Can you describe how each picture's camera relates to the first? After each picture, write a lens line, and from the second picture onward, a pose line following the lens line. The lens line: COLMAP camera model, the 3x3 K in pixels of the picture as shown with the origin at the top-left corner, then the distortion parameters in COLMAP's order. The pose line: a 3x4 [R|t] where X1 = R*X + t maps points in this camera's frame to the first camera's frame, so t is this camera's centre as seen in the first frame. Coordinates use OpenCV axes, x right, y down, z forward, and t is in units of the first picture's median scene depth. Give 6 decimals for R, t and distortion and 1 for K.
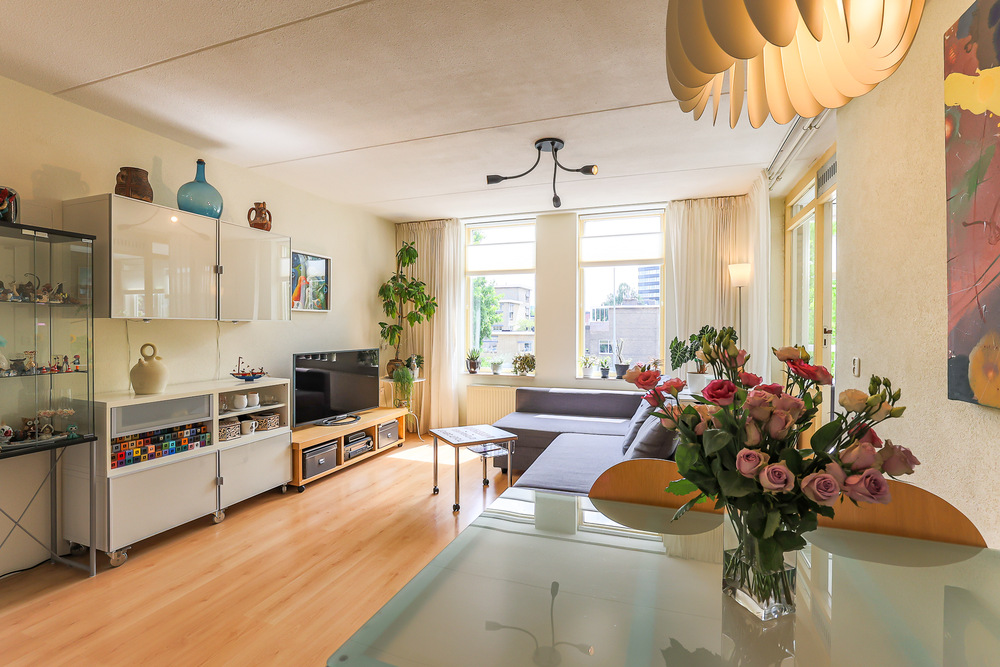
lens RADIAL K [[458.1, 0, 531.6], [0, 458.1, 333.7], [0, 0, 1]] dist [-0.030954, 0.001781]
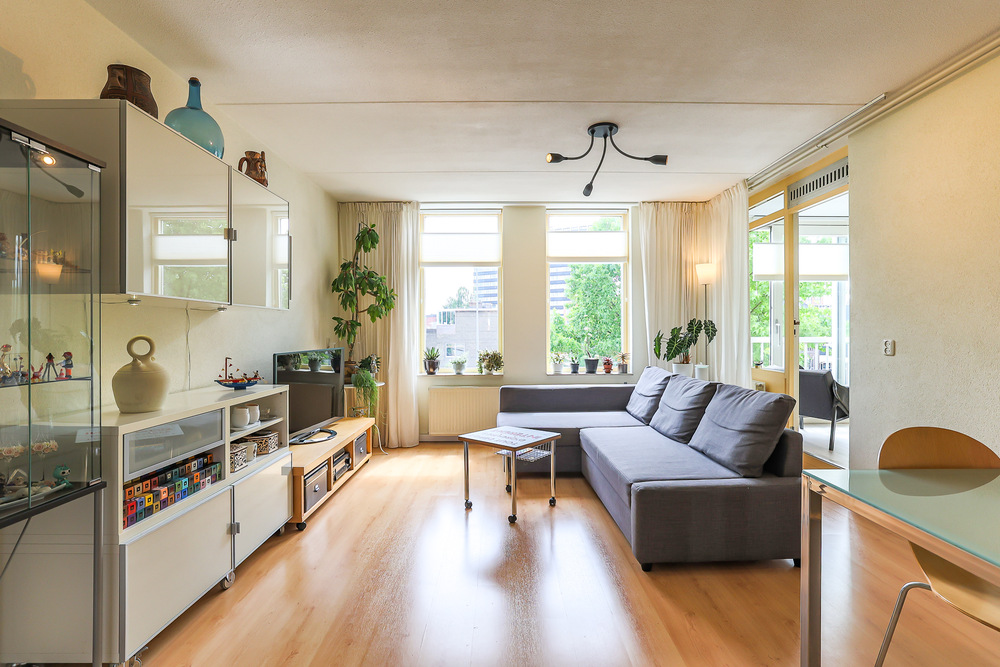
lens RADIAL K [[458.1, 0, 527.0], [0, 458.1, 333.7], [0, 0, 1]] dist [-0.030954, 0.001781]
pose [[0.940440, -0.009474, 0.339829, -0.364768], [0.012254, 0.999907, -0.006038, 0.019456], [-0.339740, 0.009843, 0.940468, 0.120237]]
